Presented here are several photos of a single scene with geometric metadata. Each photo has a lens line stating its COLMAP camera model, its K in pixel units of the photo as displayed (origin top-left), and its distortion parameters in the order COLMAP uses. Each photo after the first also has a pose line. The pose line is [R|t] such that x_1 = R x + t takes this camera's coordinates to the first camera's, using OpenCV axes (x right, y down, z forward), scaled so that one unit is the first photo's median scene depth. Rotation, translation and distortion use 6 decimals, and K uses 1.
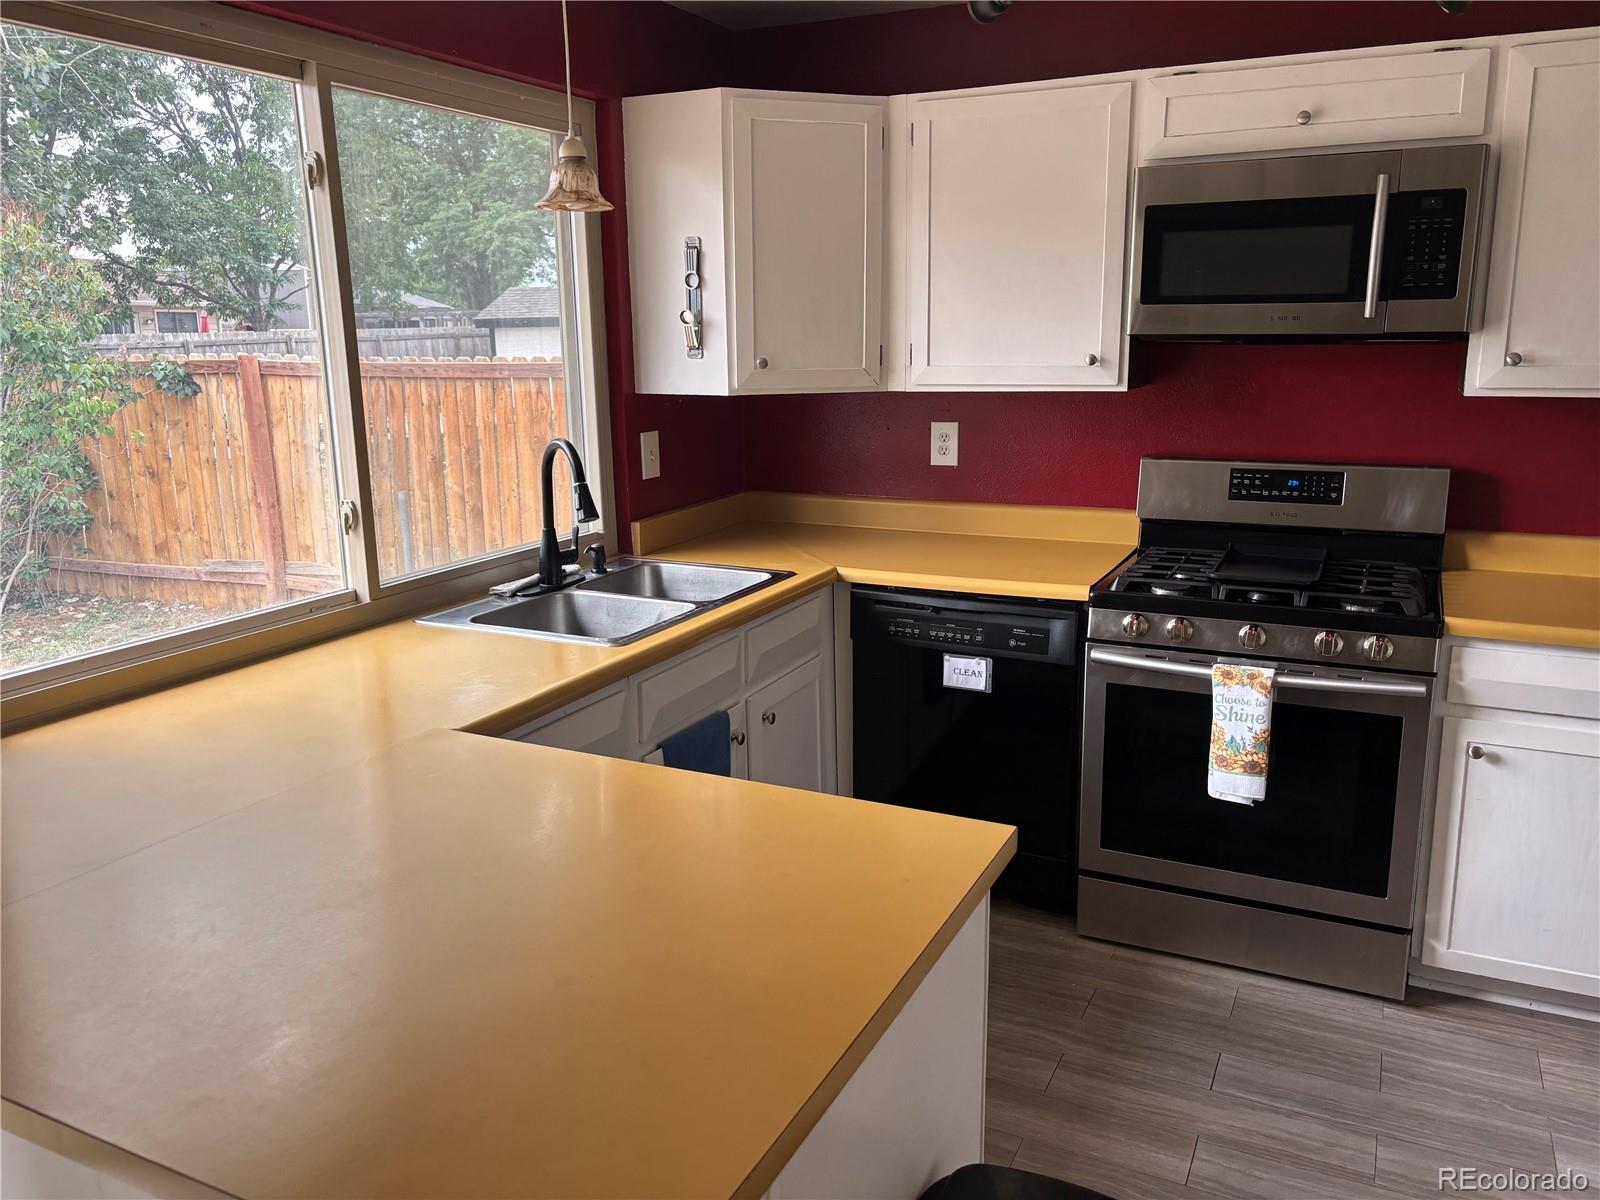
lens RADIAL K [[1209.9, 0, 792.0], [0, 1209.9, 588.0], [0, 0, 1]] dist [0.046991, -0.058320]
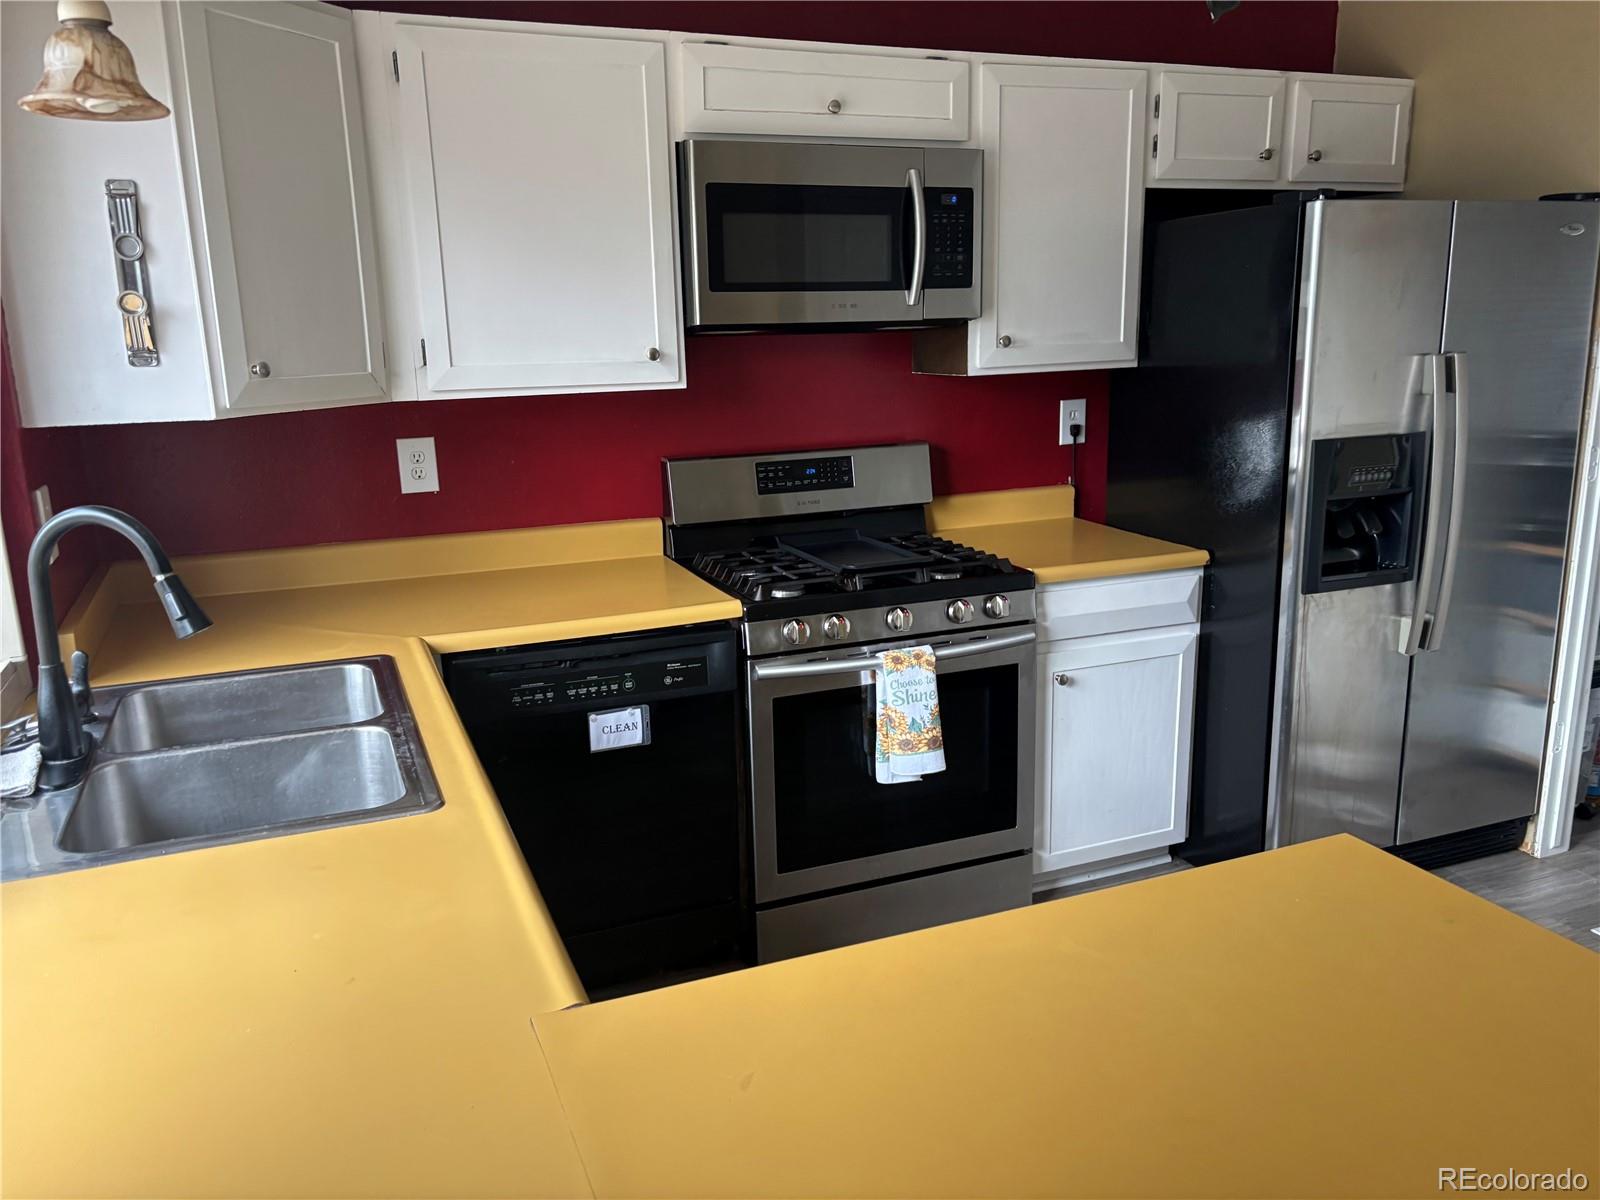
lens RADIAL K [[1209.9, 0, 794.5], [0, 1209.9, 609.9], [0, 0, 1]] dist [0.046991, -0.058320]
pose [[0.669309, -0.176620, 0.721686, -0.374850], [0.174290, 0.981554, 0.078578, -0.057051], [-0.722252, 0.073190, 0.687746, 0.336112]]
